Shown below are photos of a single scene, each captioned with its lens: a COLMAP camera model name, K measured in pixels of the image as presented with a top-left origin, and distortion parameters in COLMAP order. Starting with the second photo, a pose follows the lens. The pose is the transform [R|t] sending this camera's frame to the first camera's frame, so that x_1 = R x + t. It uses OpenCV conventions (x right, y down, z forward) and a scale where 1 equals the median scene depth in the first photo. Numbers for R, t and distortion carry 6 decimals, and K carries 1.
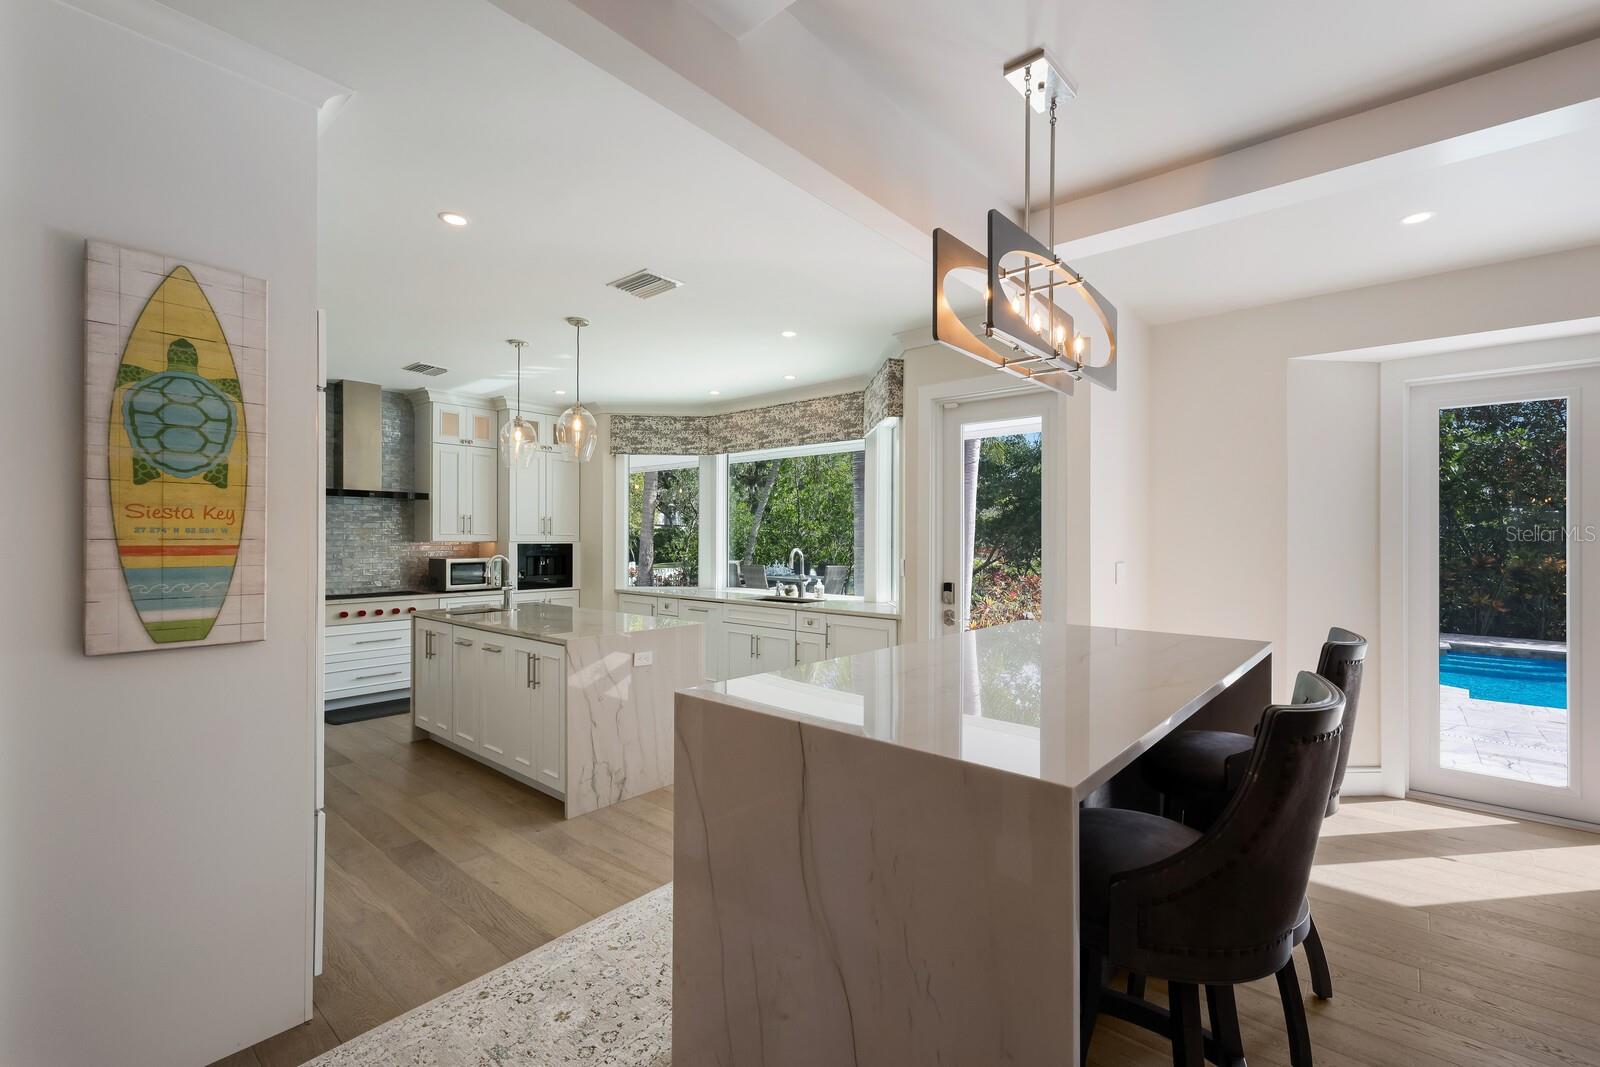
lens RADIAL K [[695.1, 0, 808.5], [0, 695.1, 531.8], [0, 0, 1]] dist [0.001983, -0.000137]
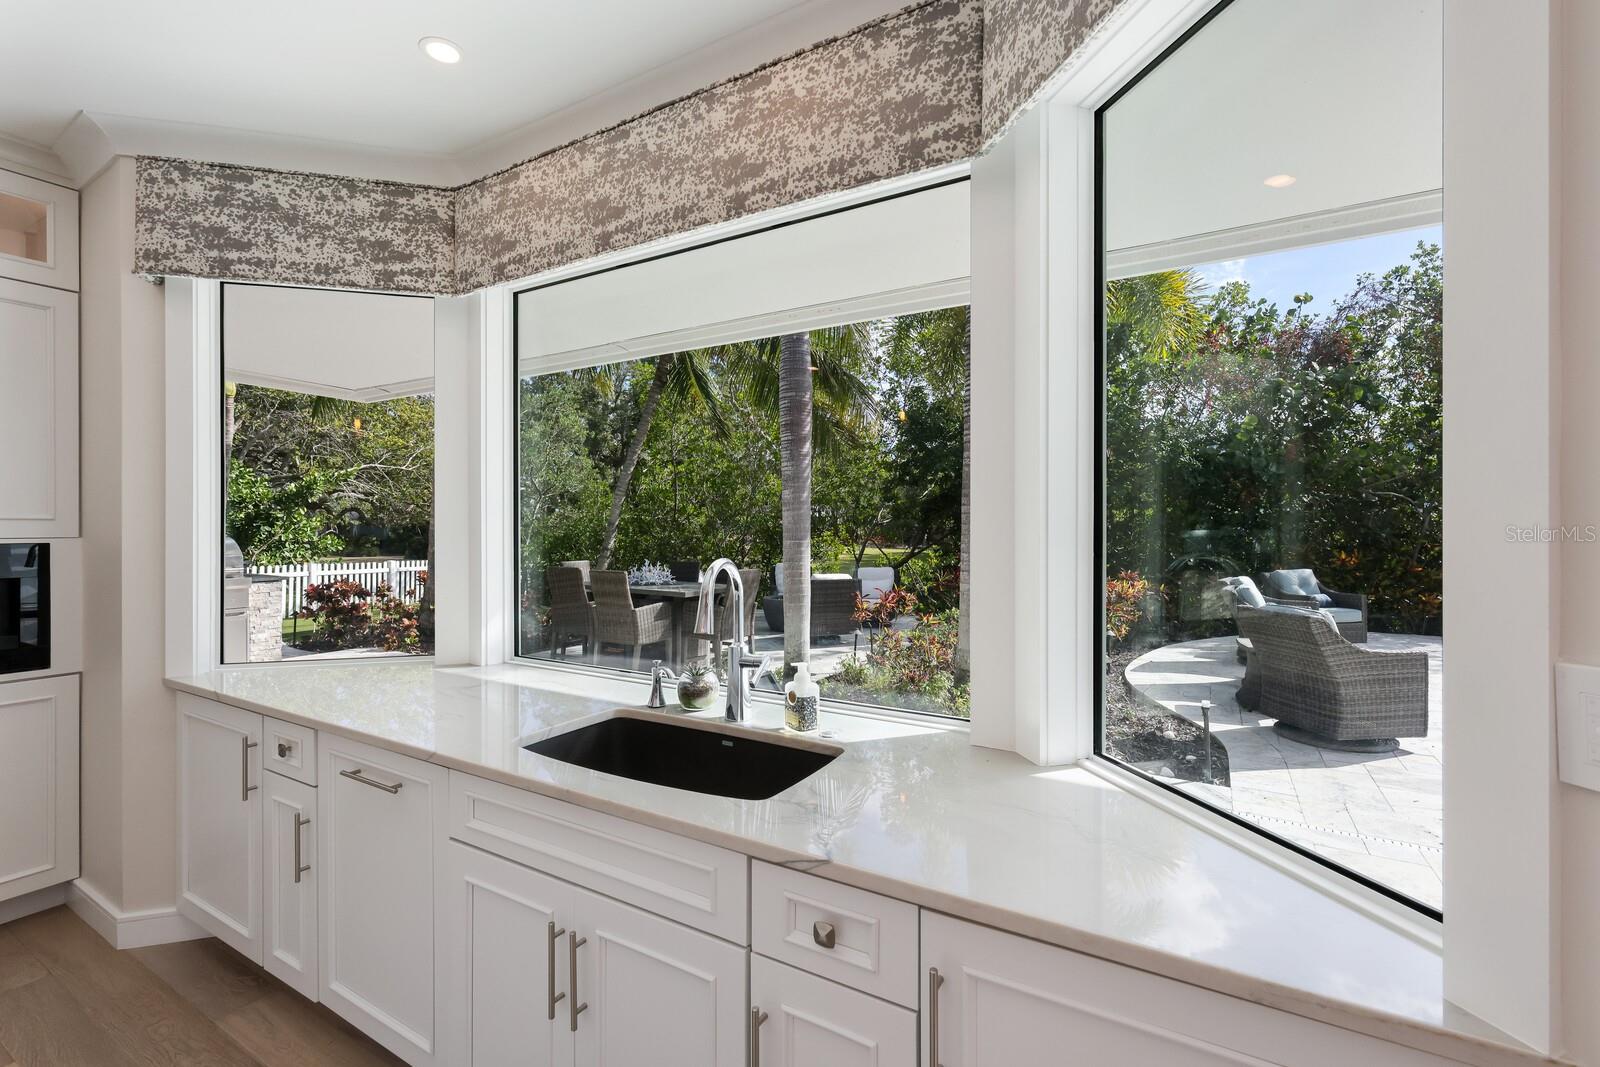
lens RADIAL K [[695.1, 0, 808.5], [0, 695.1, 531.8], [0, 0, 1]] dist [0.001983, -0.000137]
pose [[0.983060, -0.005556, 0.183198, -0.030781], [0.002375, 0.999843, 0.017580, 0.006757], [-0.183267, -0.016847, 0.982919, 0.612486]]
